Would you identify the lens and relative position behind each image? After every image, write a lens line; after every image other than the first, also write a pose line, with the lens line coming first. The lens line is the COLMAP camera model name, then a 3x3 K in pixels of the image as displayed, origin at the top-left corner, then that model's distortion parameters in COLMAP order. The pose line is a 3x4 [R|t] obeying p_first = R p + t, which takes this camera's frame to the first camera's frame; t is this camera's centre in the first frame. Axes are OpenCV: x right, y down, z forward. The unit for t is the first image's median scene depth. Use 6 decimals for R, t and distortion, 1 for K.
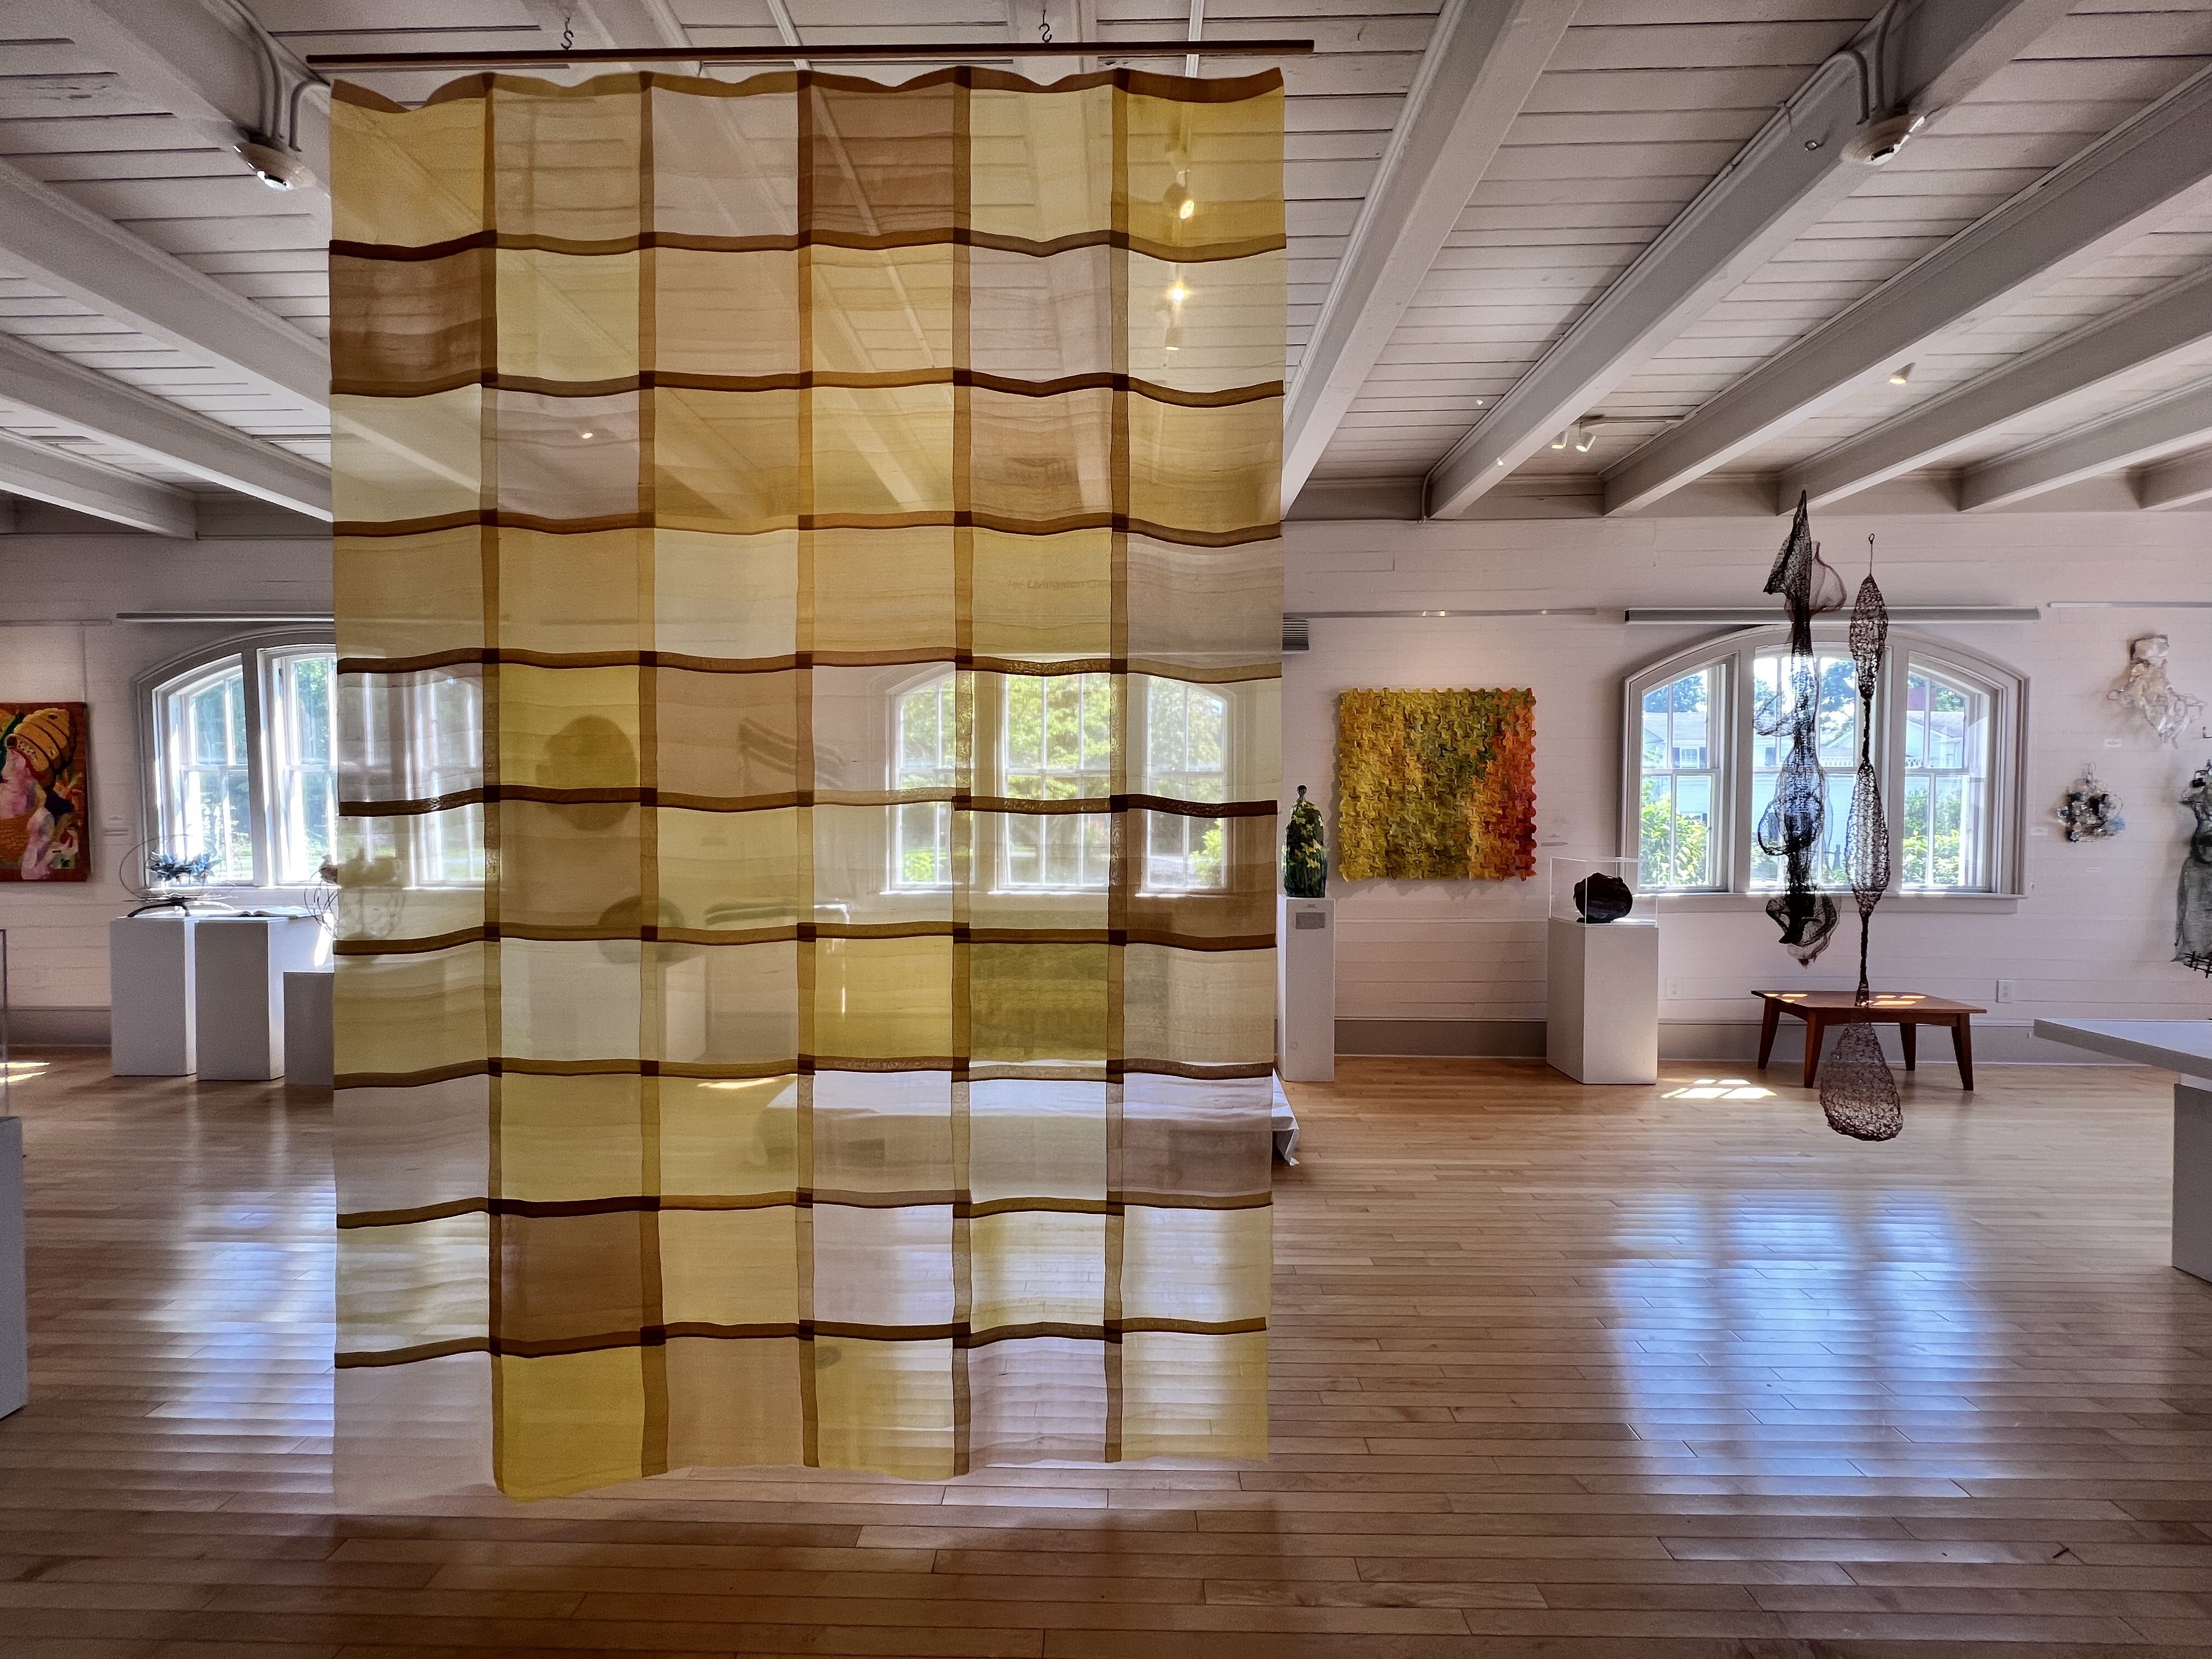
lens RADIAL K [[890.0, 0, 1105.3], [0, 890.0, 827.1], [0, 0, 1]] dist [-0.000388, -0.000004]
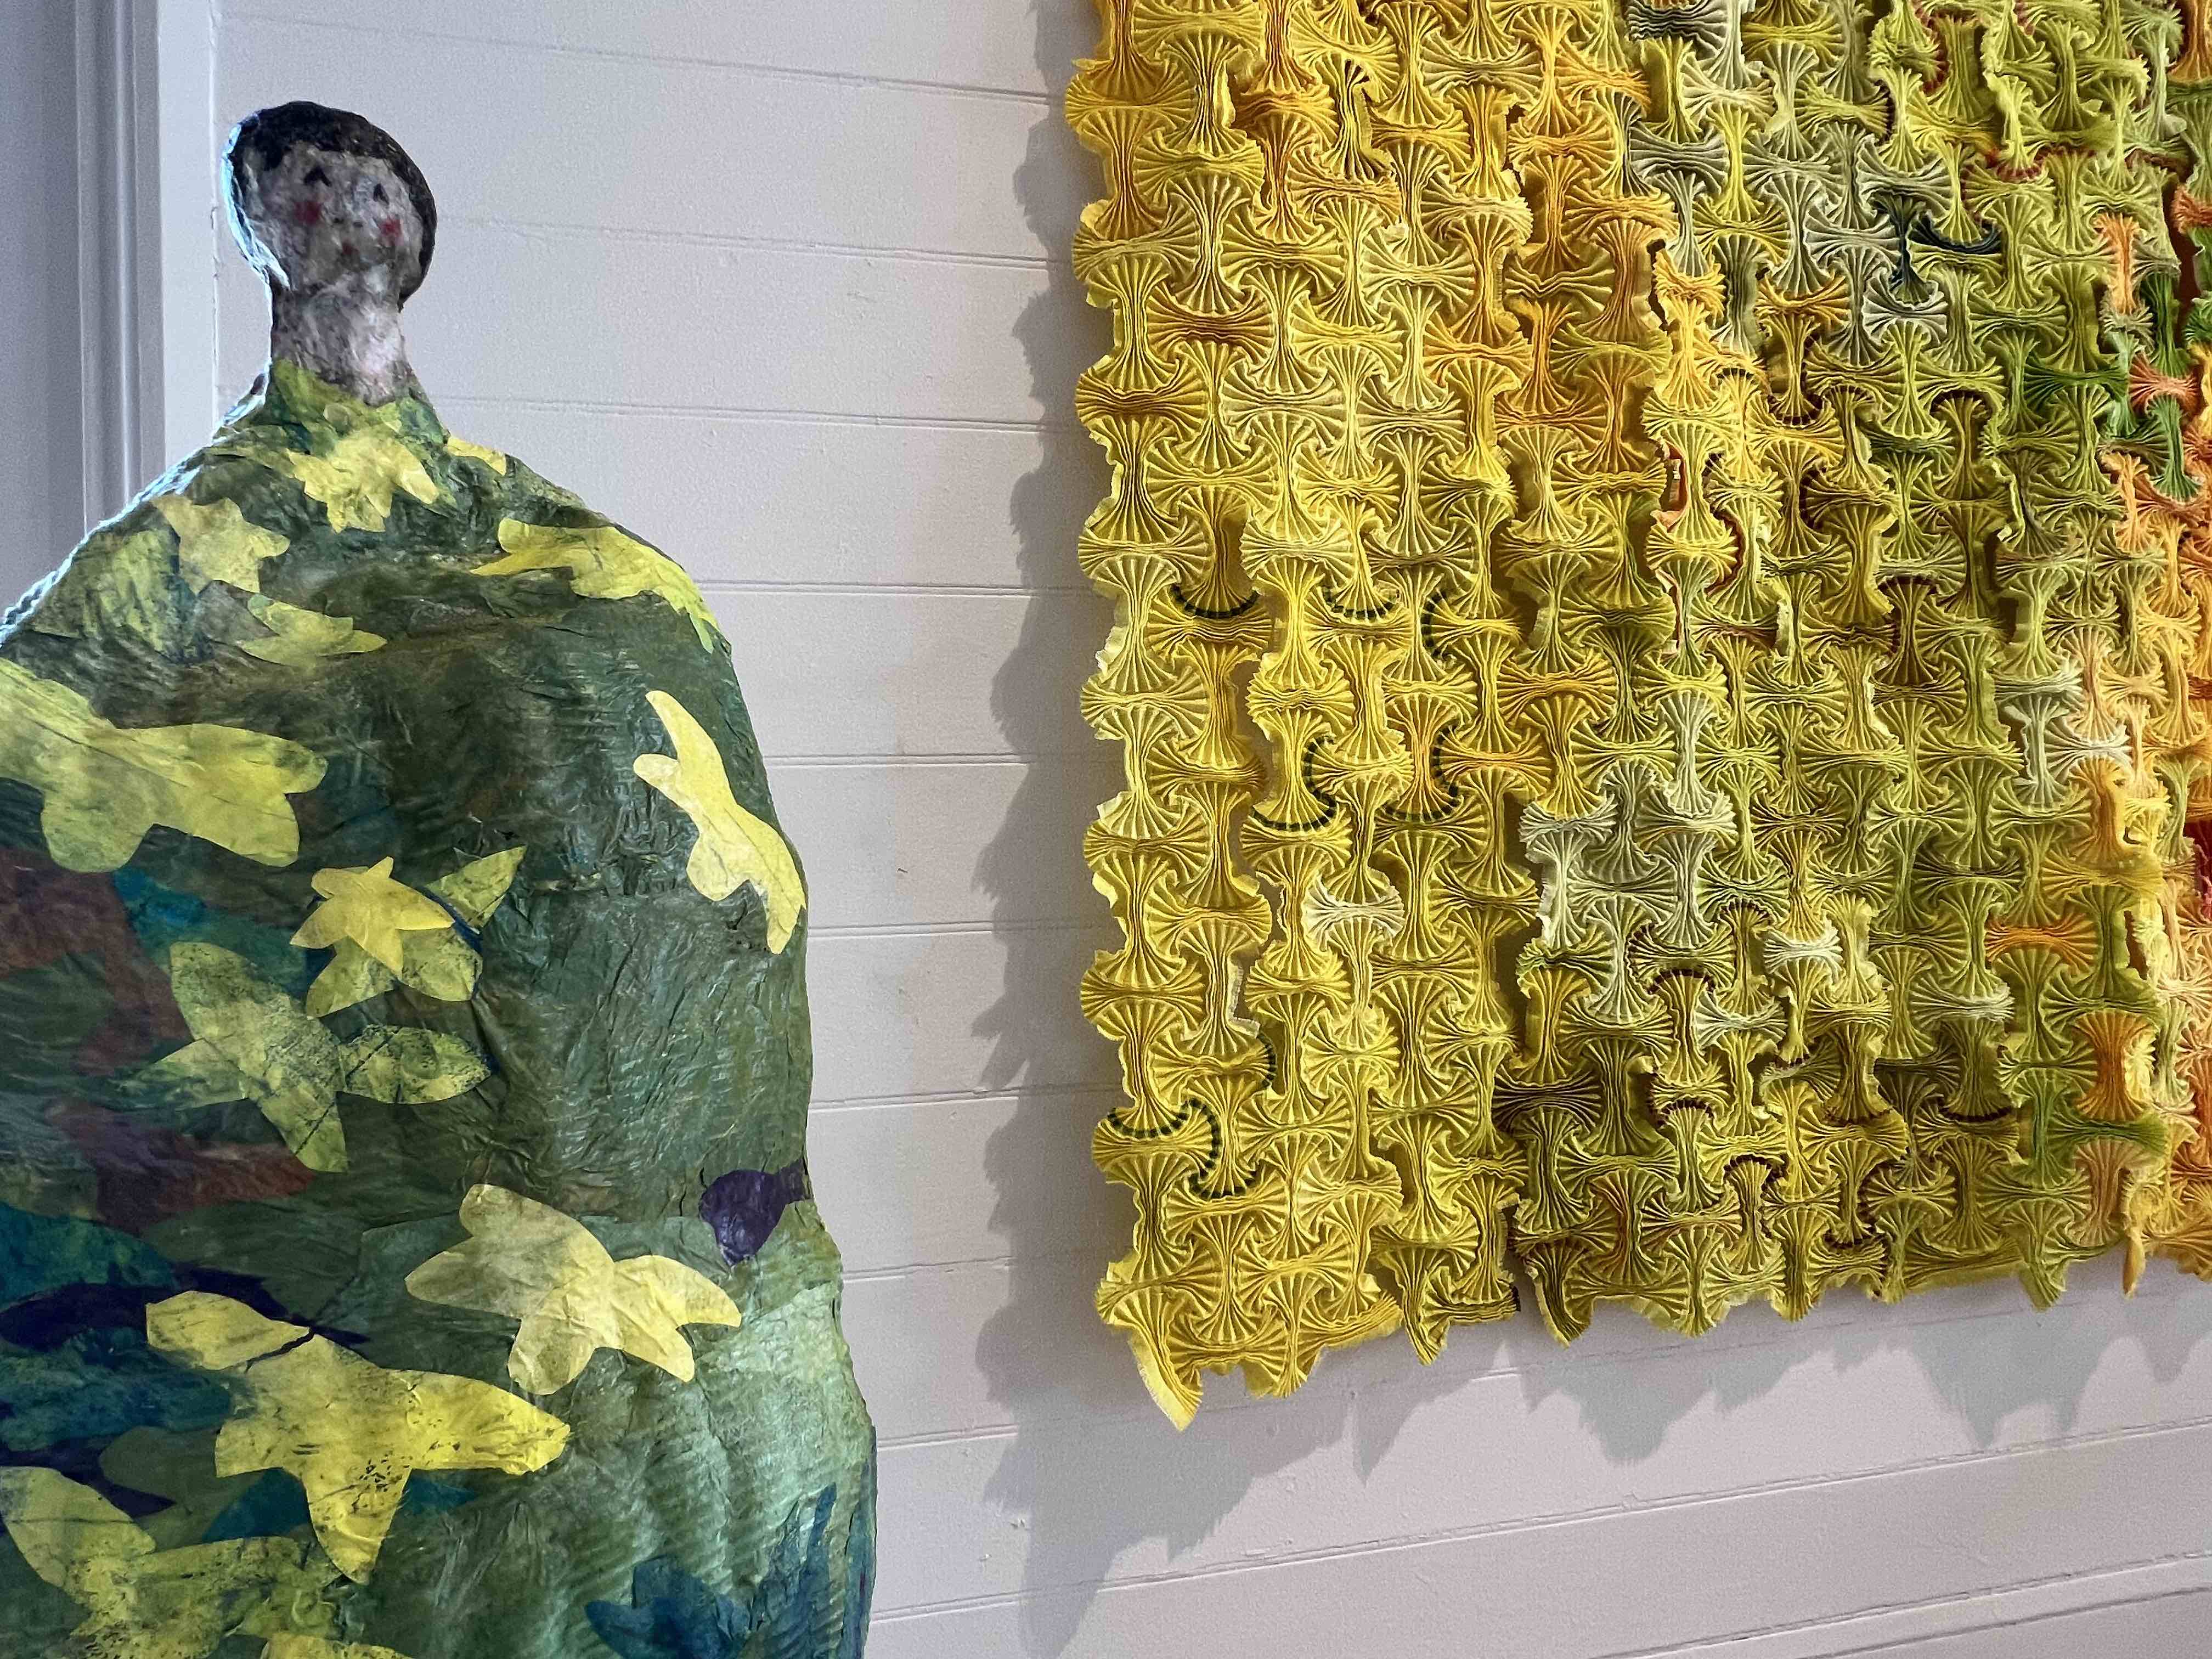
lens RADIAL K [[1259.3, 0, 1105.3], [0, 1259.3, 830.1], [0, 0, 1]] dist [0.000693, 0.000112]
pose [[0.973956, -0.012574, 0.226386, 0.231545], [0.021579, 0.999069, -0.037350, -0.001667], [-0.225706, 0.041263, 0.973321, 0.858231]]
